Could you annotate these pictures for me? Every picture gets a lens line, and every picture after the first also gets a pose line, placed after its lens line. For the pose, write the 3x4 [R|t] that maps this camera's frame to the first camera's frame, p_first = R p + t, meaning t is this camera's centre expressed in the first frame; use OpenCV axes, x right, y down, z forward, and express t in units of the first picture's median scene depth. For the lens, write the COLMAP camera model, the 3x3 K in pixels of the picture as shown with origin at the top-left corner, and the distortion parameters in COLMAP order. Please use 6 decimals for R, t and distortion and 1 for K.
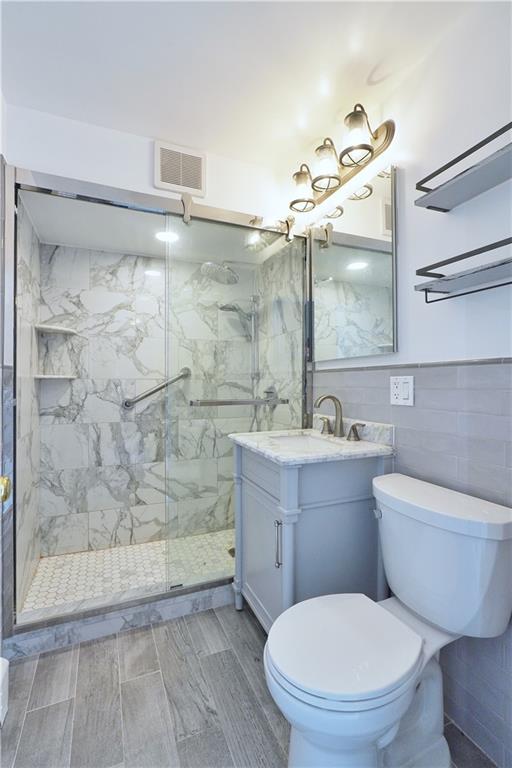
lens RADIAL K [[349.8, 0, 257.2], [0, 349.8, 383.5], [0, 0, 1]] dist [-0.024142, 0.010400]
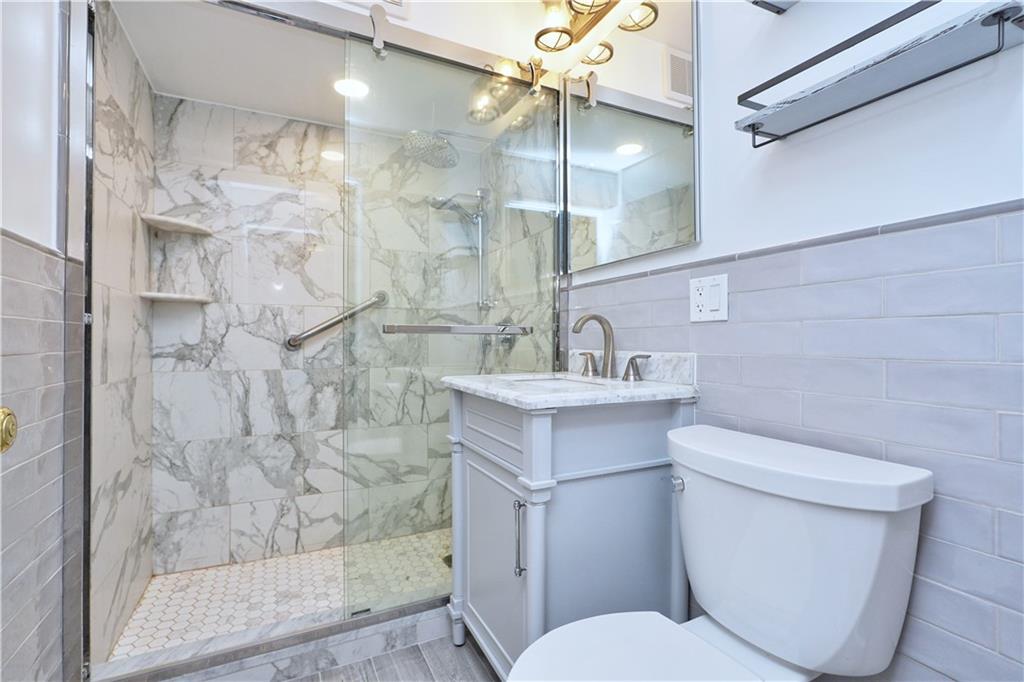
lens RADIAL K [[466.3, 0, 513.4], [0, 466.3, 340.5], [0, 0, 1]] dist [-0.024142, 0.010400]
pose [[0.998282, 0.000962, 0.058577, -0.000060], [-0.000740, 0.999992, -0.003803, 0.062136], [-0.058580, 0.003753, 0.998276, 0.093096]]
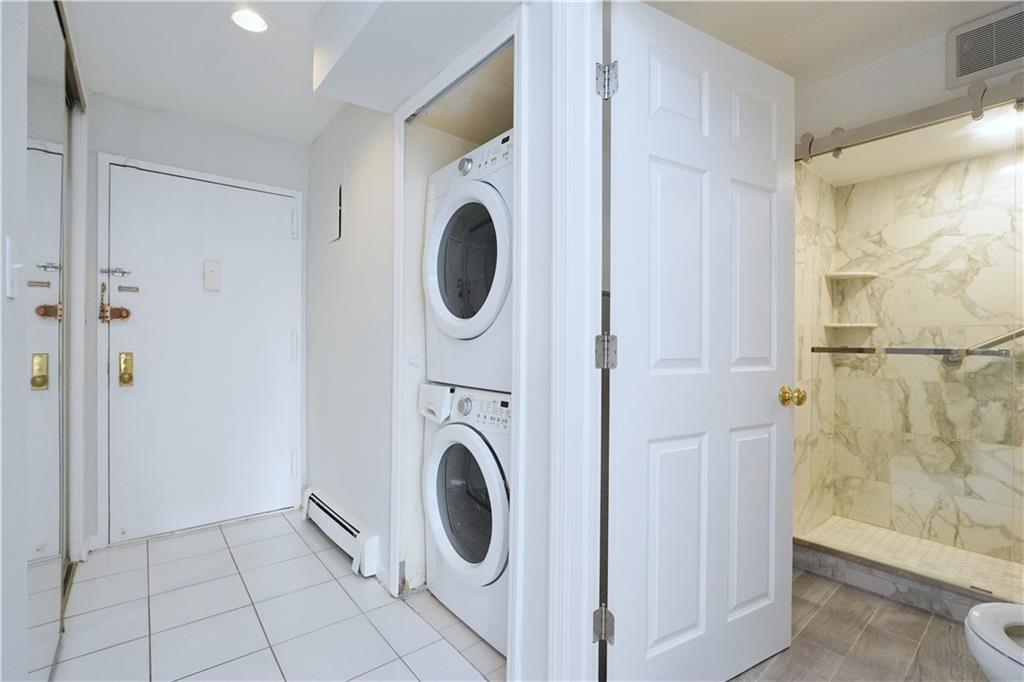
lens RADIAL K [[466.3, 0, 509.8], [0, 466.3, 341.0], [0, 0, 1]] dist [-0.024142, 0.010400]
pose [[0.278687, -0.002933, -0.960378, 0.348118], [-0.010351, 0.999928, -0.006057, 0.038546], [0.960326, 0.011628, 0.278636, -0.222337]]
